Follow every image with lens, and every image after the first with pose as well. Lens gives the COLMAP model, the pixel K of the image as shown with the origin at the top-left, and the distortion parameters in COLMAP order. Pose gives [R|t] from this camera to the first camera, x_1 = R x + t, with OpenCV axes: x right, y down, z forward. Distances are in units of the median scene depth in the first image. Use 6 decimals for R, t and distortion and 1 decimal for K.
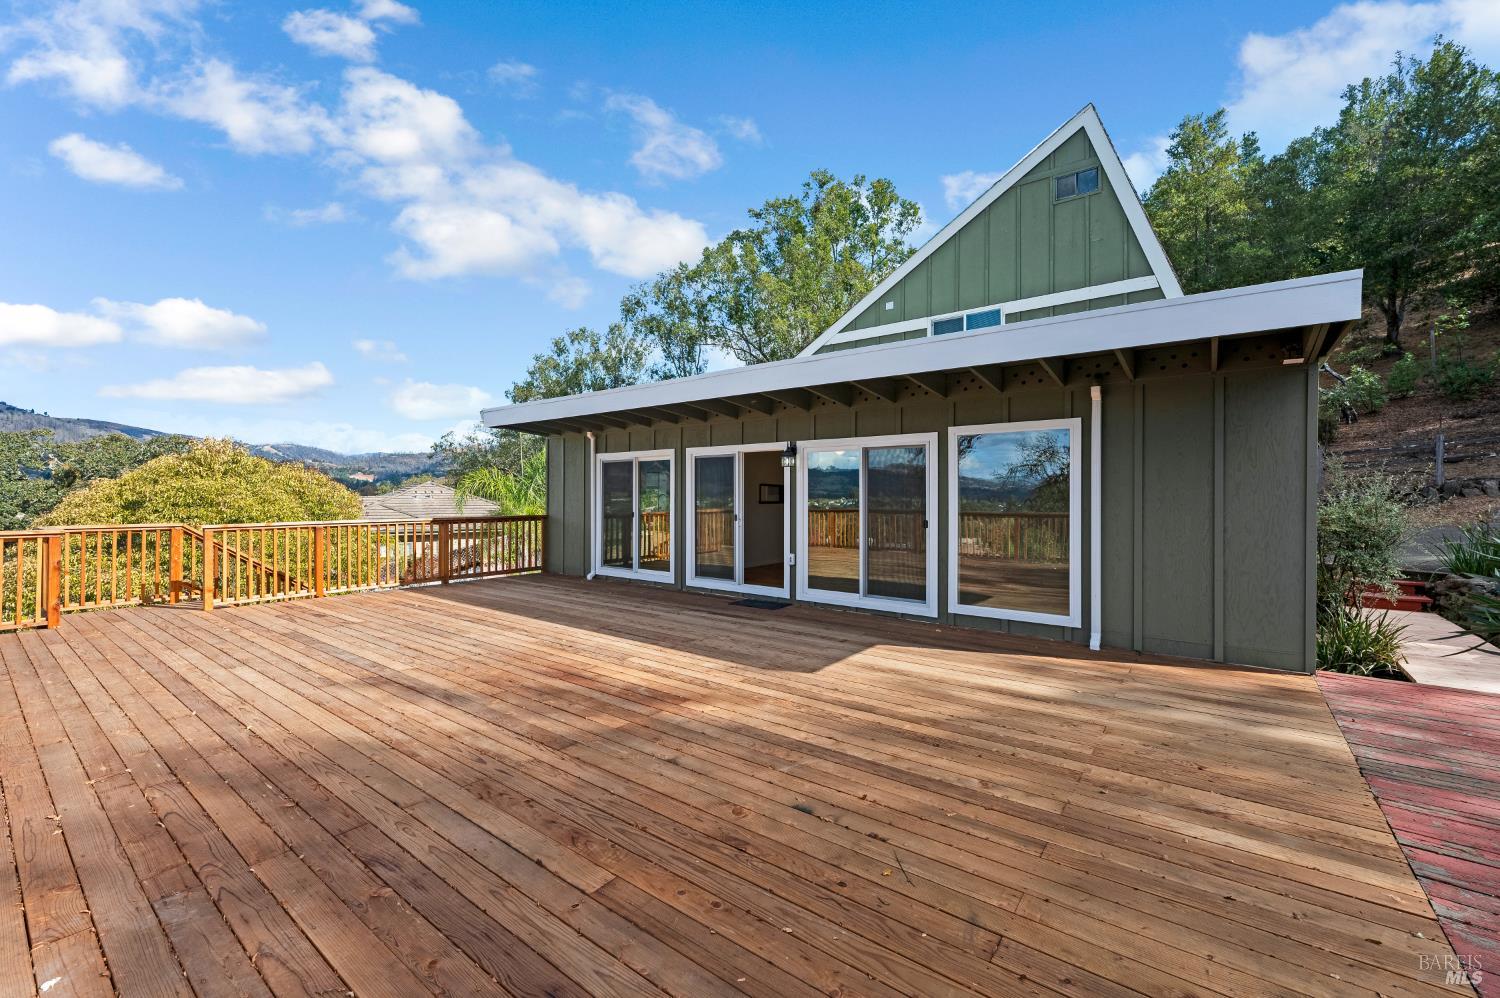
lens RADIAL K [[602.0, 0, 749.7], [0, 602.0, 492.9], [0, 0, 1]] dist [-0.000167, 0.000062]
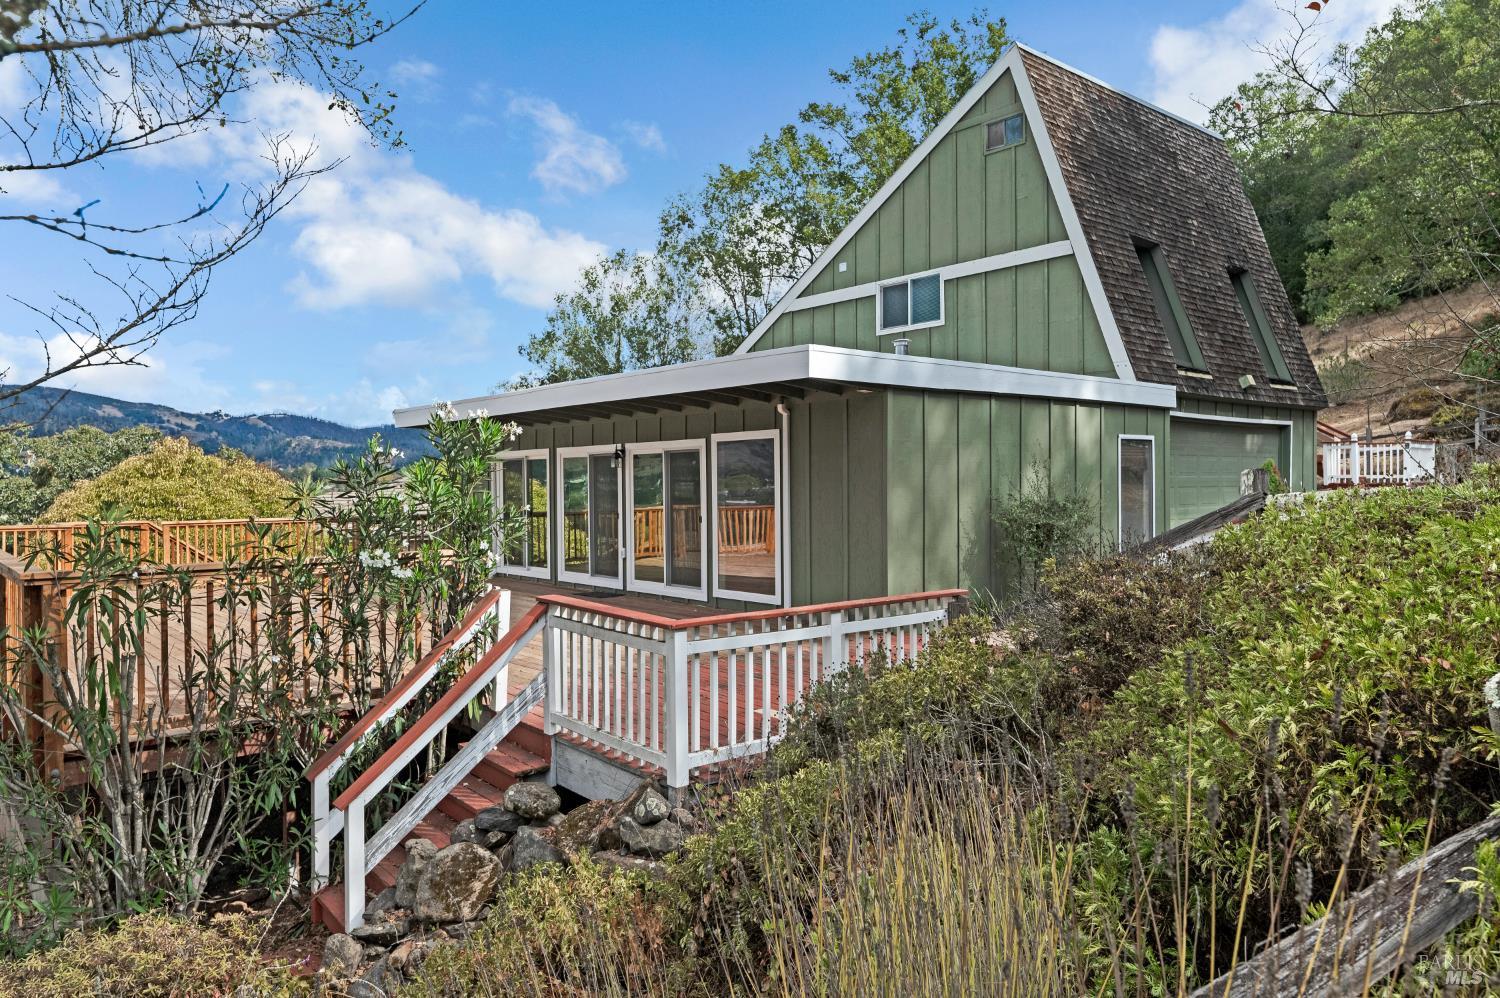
lens RADIAL K [[1038.5, 0, 756.6], [0, 1038.5, 494.6], [0, 0, 1]] dist [-0.001080, -0.001297]
pose [[0.974785, -0.007866, -0.223007, 0.531266], [0.011261, 0.999839, 0.013958, -0.012988], [0.222861, -0.016117, 0.974717, -0.564071]]
